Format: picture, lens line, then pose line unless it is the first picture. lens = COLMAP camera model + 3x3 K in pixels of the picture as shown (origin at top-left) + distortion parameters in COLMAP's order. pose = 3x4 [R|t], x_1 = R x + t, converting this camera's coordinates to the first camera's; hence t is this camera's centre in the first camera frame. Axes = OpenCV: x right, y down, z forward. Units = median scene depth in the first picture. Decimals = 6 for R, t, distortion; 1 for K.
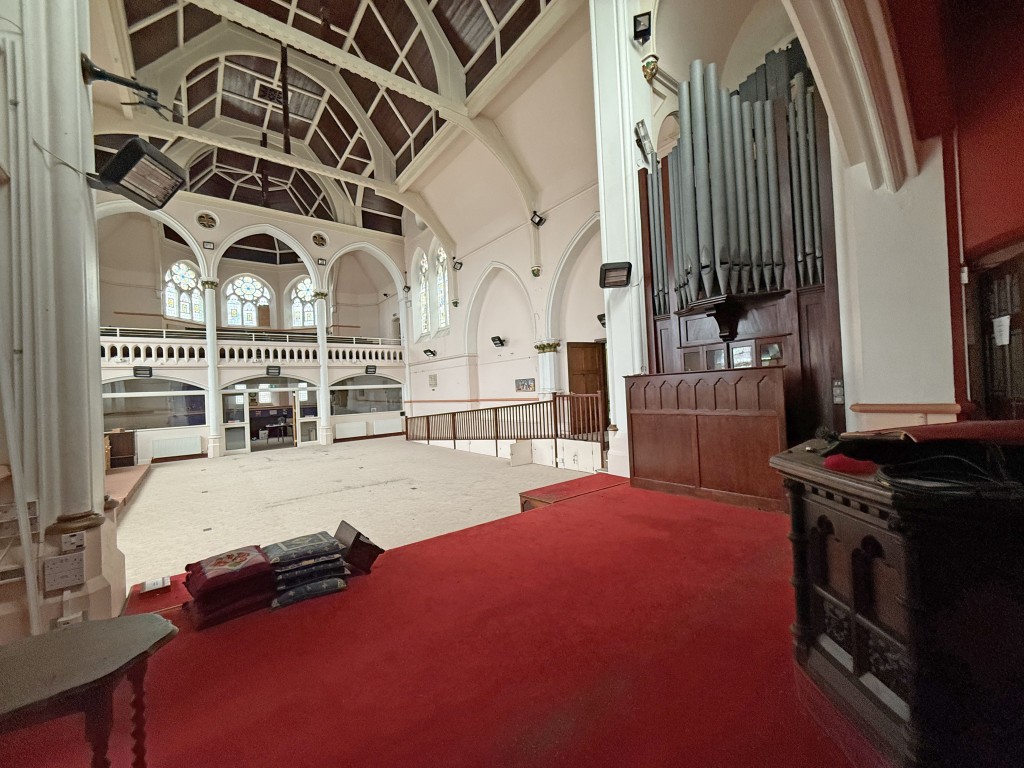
lens RADIAL K [[406.0, 0, 512.0], [0, 406.0, 384.0], [0, 0, 1]] dist [0.001364, 0.000031]
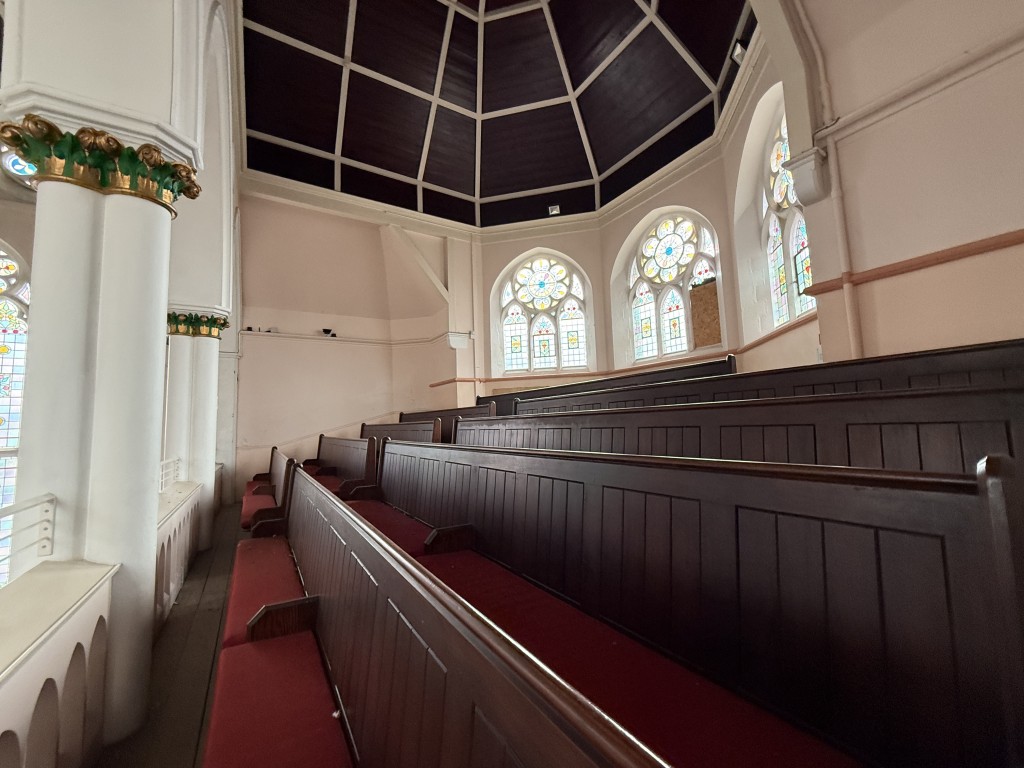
lens RADIAL K [[406.0, 0, 512.0], [0, 406.0, 384.0], [0, 0, 1]] dist [0.001364, 0.000031]
pose [[-0.092933, -0.043140, -0.994737, -0.364447], [0.054269, 0.997356, -0.048323, -0.138355], [0.994192, -0.058474, -0.090346, 1.155766]]
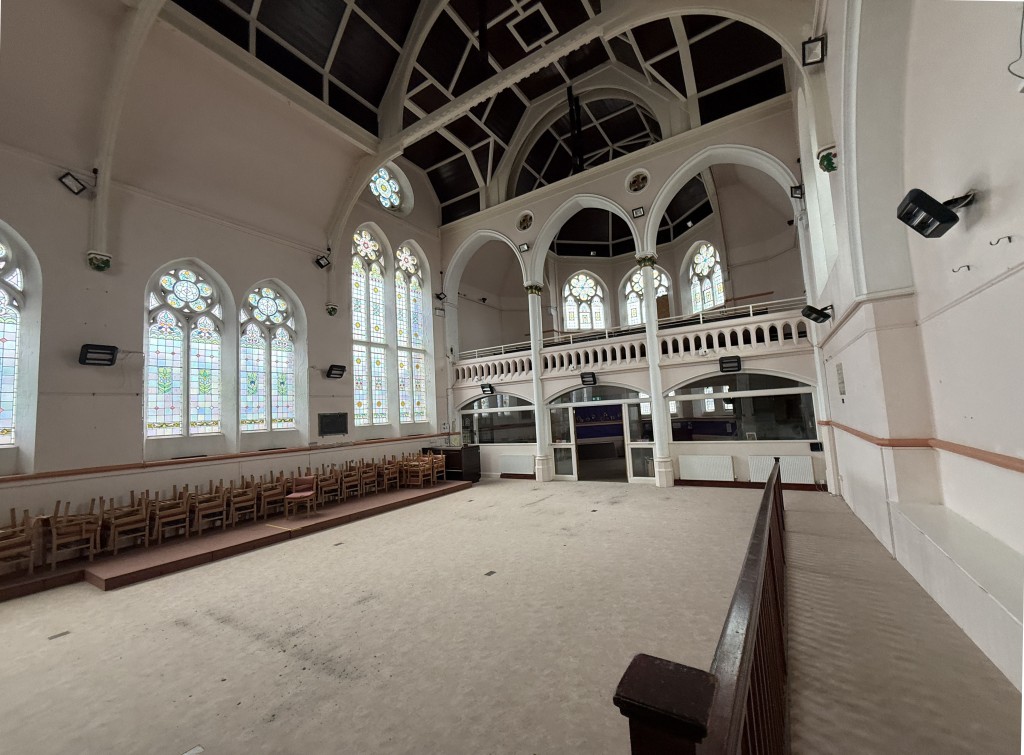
lens RADIAL K [[410.6, 0, 512.0], [0, 410.6, 377.5], [0, 0, 1]] dist [0.001352, 0.000013]
pose [[0.338116, -0.057890, -0.939322, 0.084858], [0.050255, 0.997793, -0.043404, -0.007972], [0.939762, -0.032530, 0.340279, 0.556779]]
